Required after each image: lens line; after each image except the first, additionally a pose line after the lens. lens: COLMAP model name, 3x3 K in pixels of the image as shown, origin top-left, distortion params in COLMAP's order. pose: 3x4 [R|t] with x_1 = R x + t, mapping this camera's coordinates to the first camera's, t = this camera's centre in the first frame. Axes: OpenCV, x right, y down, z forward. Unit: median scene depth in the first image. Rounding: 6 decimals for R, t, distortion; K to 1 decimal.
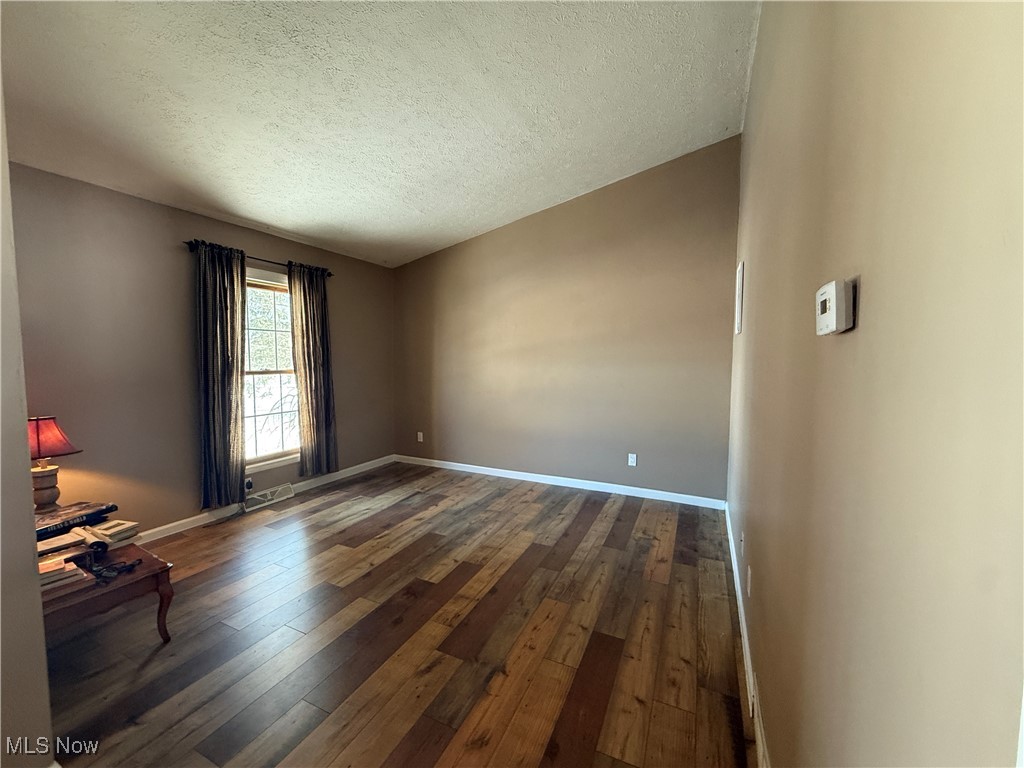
lens RADIAL K [[407.8, 0, 512.0], [0, 407.8, 384.0], [0, 0, 1]] dist [0.000708, 0.000019]
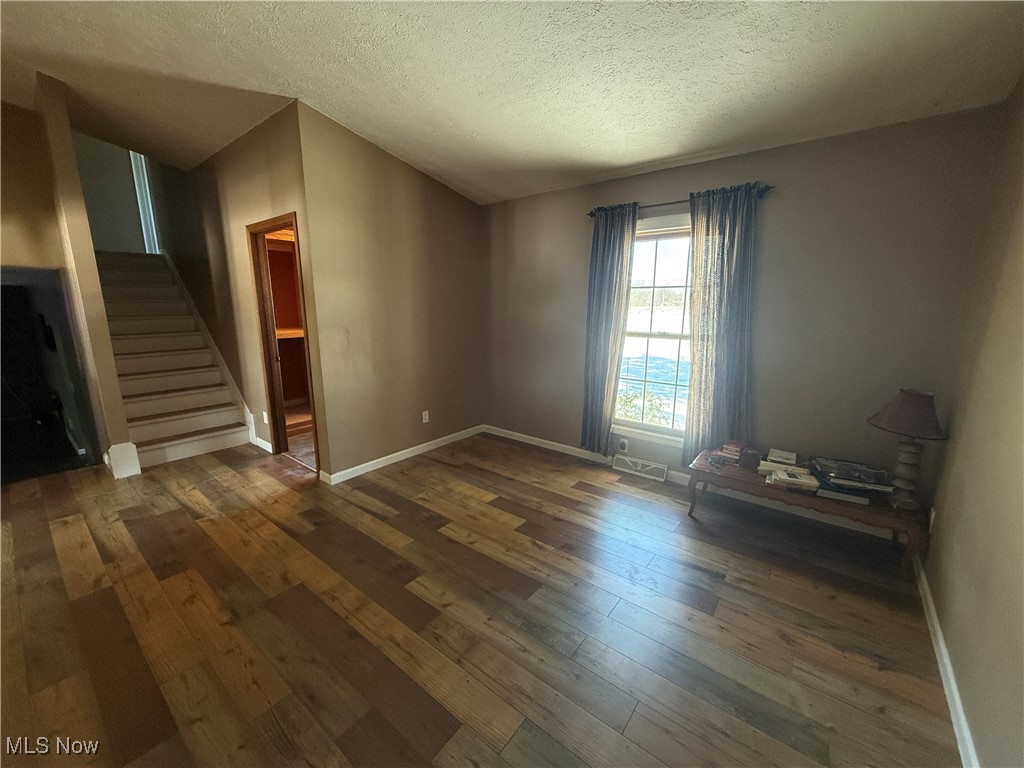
lens RADIAL K [[407.8, 0, 512.0], [0, 407.8, 384.0], [0, 0, 1]] dist [0.000708, 0.000019]
pose [[-0.231881, 0.185900, -0.954815, 0.397265], [-0.066794, 0.976209, 0.206287, -0.102478], [0.970448, 0.111610, -0.213947, 1.042081]]
